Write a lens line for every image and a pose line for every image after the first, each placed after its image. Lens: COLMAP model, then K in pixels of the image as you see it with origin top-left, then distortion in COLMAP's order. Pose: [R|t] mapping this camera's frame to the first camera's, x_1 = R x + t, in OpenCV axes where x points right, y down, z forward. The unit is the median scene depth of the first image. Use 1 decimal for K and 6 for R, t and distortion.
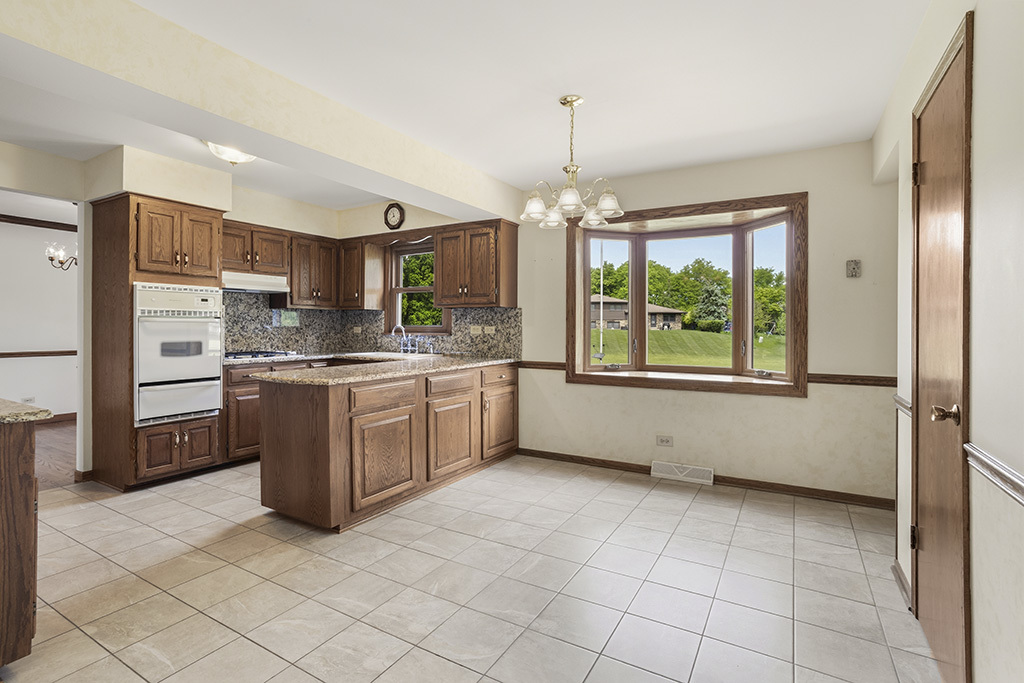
lens RADIAL K [[499.0, 0, 501.2], [0, 499.0, 328.5], [0, 0, 1]] dist [-0.036401, 0.019041]
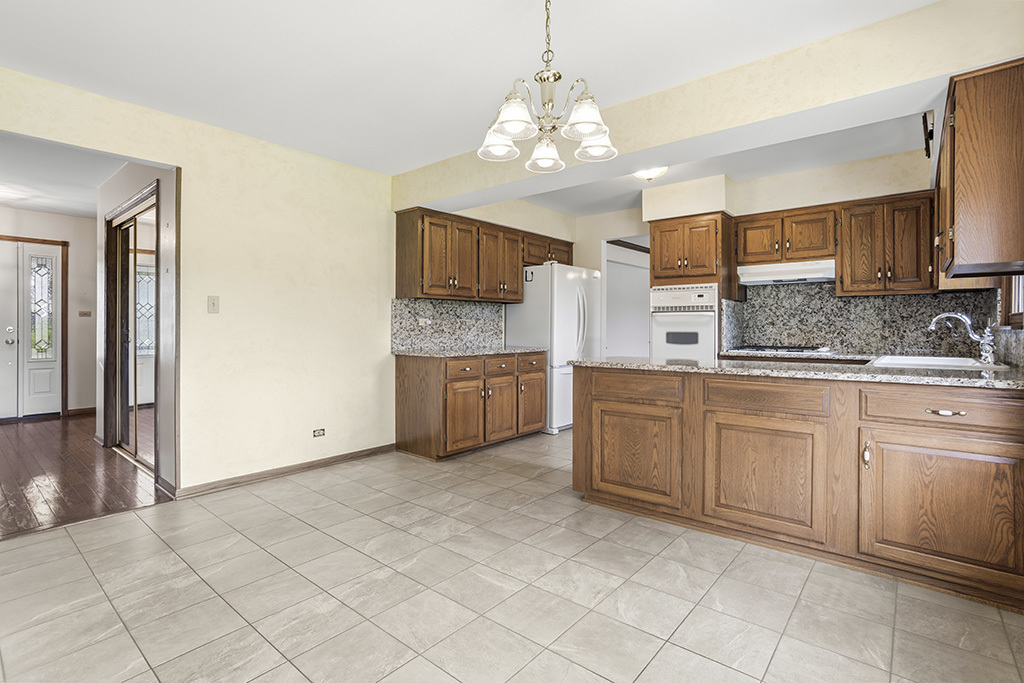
lens RADIAL K [[499.0, 0, 513.8], [0, 499.0, 332.8], [0, 0, 1]] dist [-0.036401, 0.019041]
pose [[-0.158796, 0.004674, -0.987300, 0.551475], [-0.007129, 0.999957, 0.005881, 0.021939], [0.987286, 0.007972, -0.158756, 0.706554]]
